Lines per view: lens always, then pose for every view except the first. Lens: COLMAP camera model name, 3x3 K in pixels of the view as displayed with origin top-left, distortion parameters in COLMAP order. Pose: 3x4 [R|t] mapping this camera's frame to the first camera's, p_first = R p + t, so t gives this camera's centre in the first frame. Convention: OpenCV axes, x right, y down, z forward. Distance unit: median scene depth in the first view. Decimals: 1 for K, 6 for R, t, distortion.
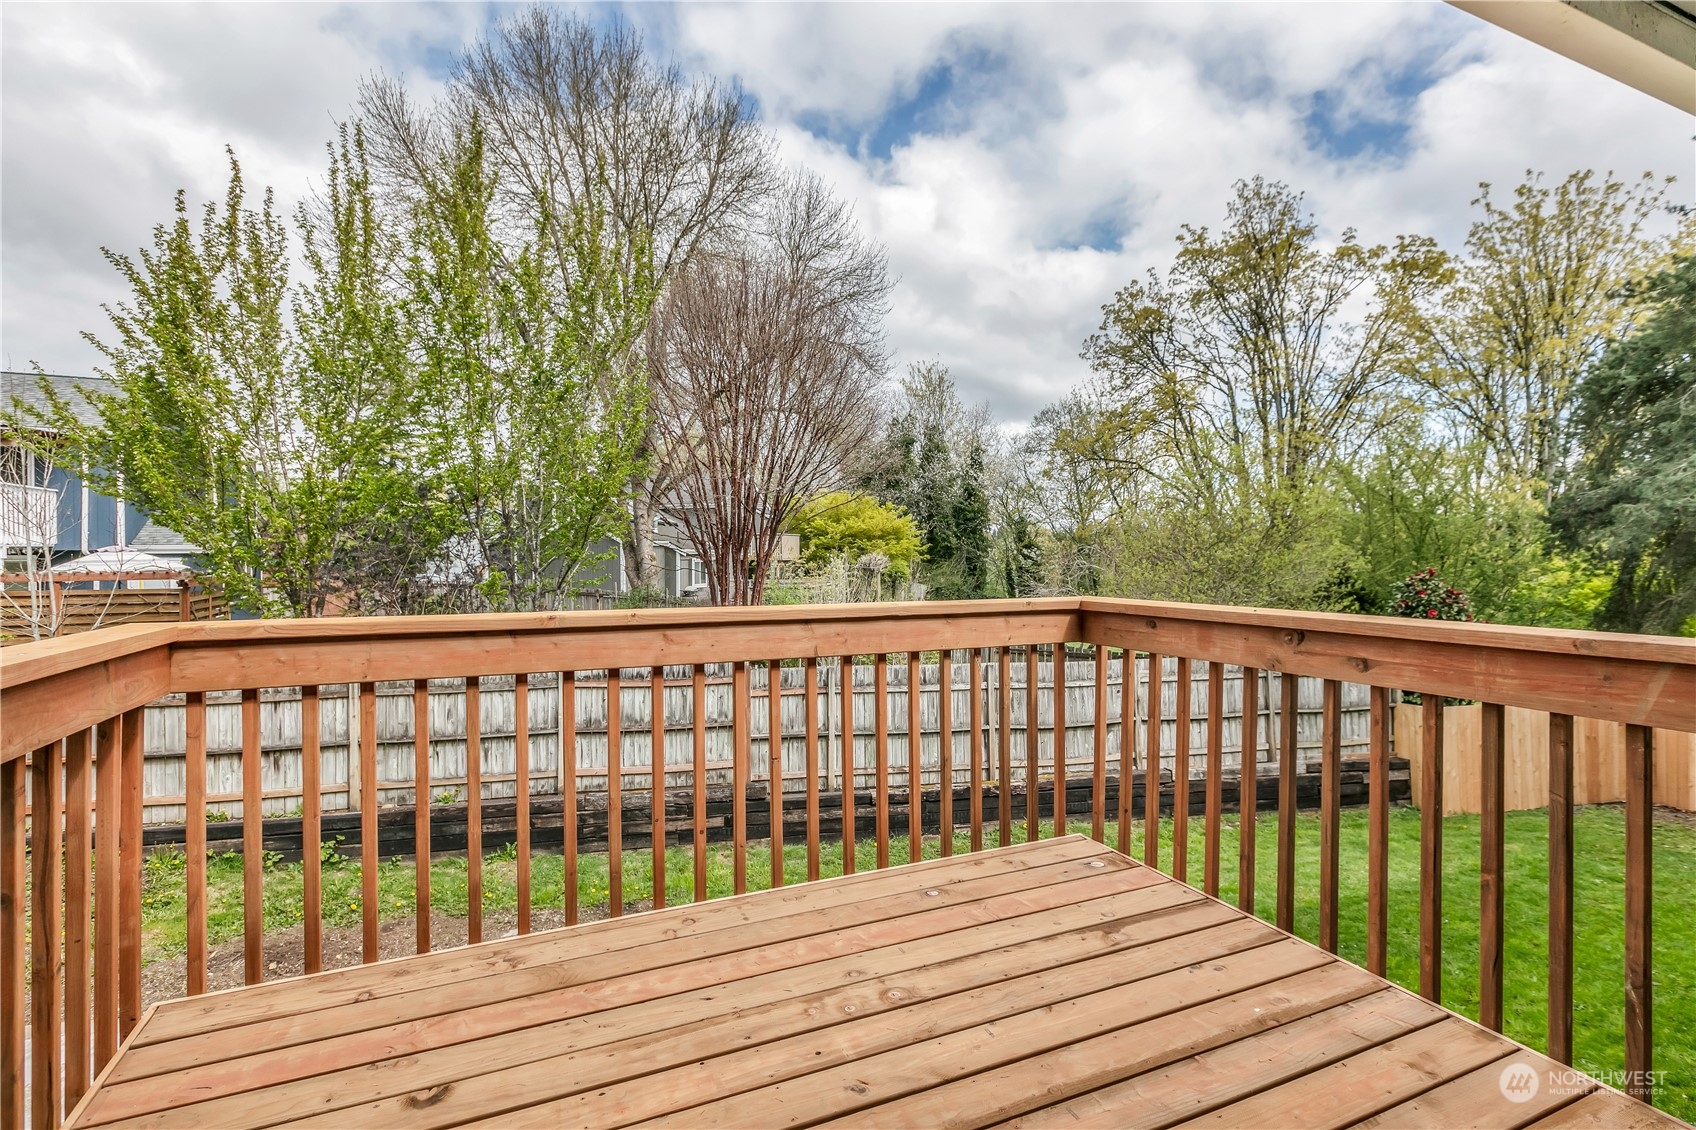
lens RADIAL K [[811.2, 0, 849.3], [0, 811.2, 561.9], [0, 0, 1]] dist [-0.005027, -0.000090]
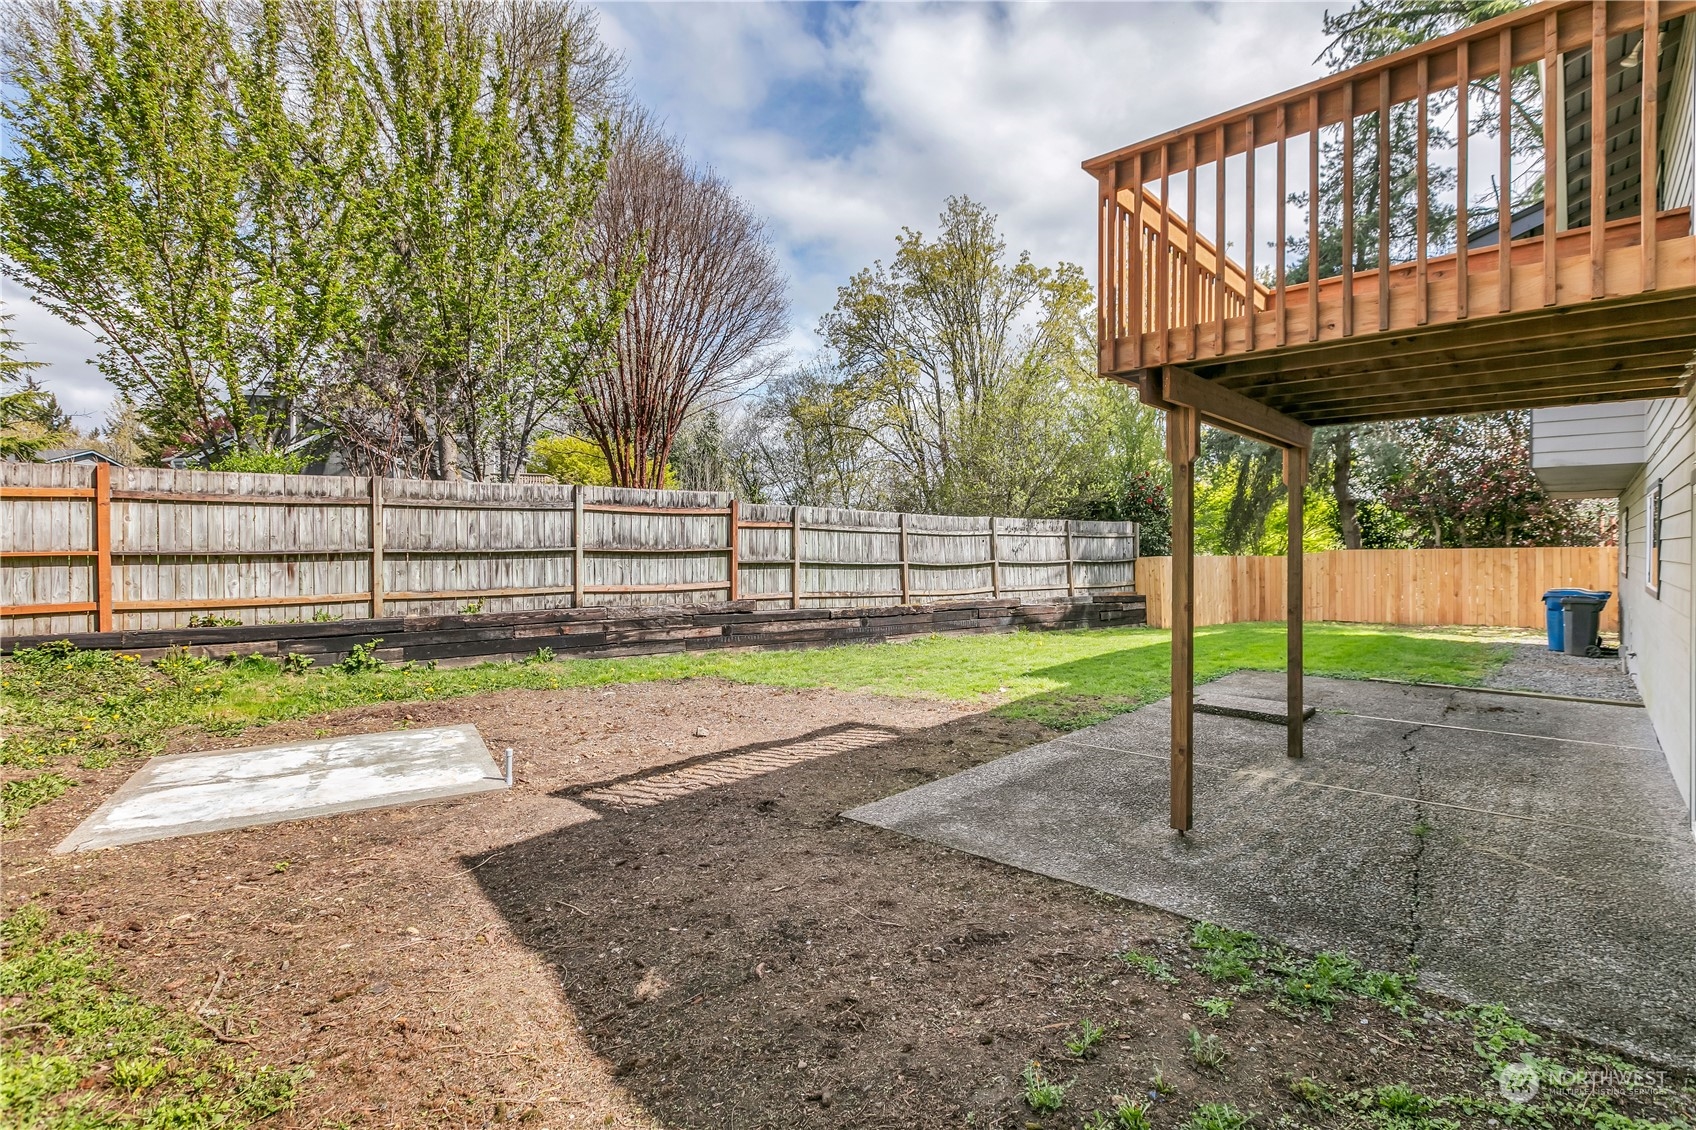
lens RADIAL K [[811.2, 0, 844.9], [0, 811.2, 561.6], [0, 0, 1]] dist [-0.005027, -0.000090]
pose [[0.915891, 0.002655, 0.401418, -0.136302], [-0.003782, 0.999991, 0.002015, 0.065164], [-0.401409, -0.003363, 0.915893, -0.038148]]
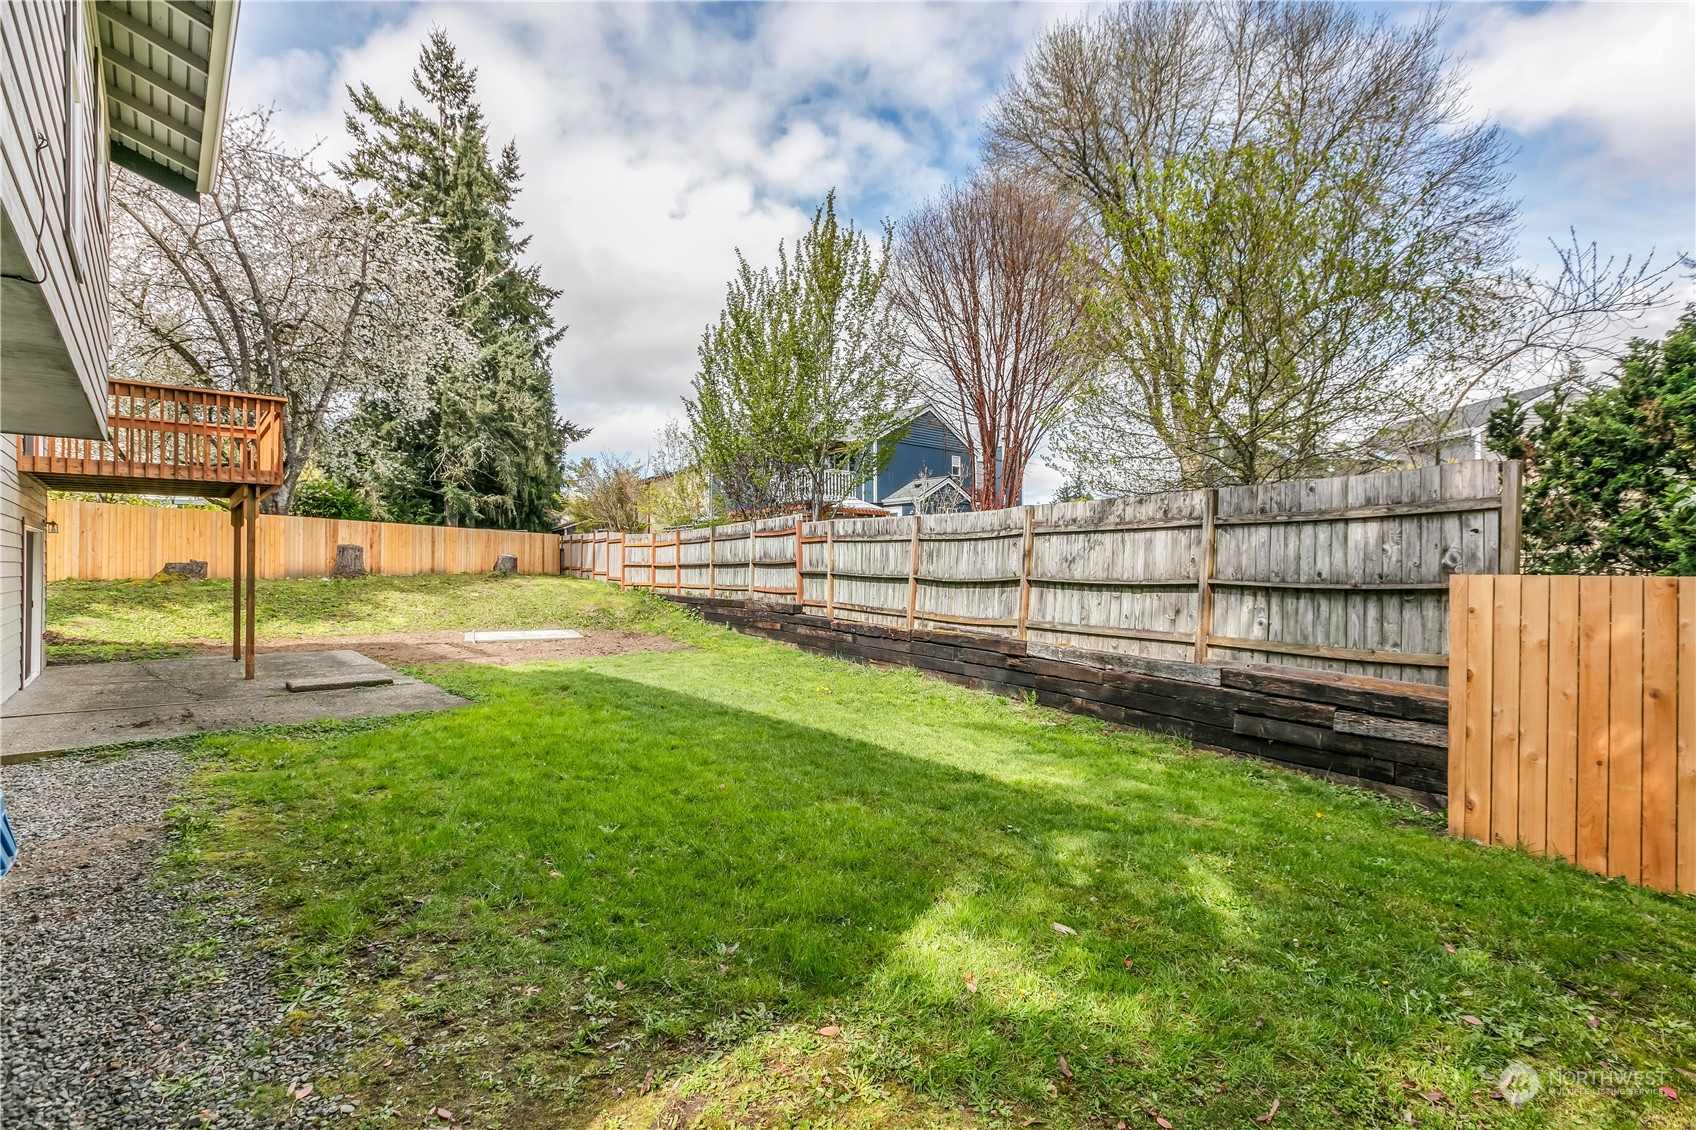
lens RADIAL K [[811.2, 0, 848.2], [0, 811.2, 566.7], [0, 0, 1]] dist [-0.005027, -0.000090]
pose [[0.280073, 0.006947, -0.959954, 0.380582], [-0.018008, 0.999836, 0.001981, 0.062286], [0.959810, 0.016732, 0.280152, 0.212882]]
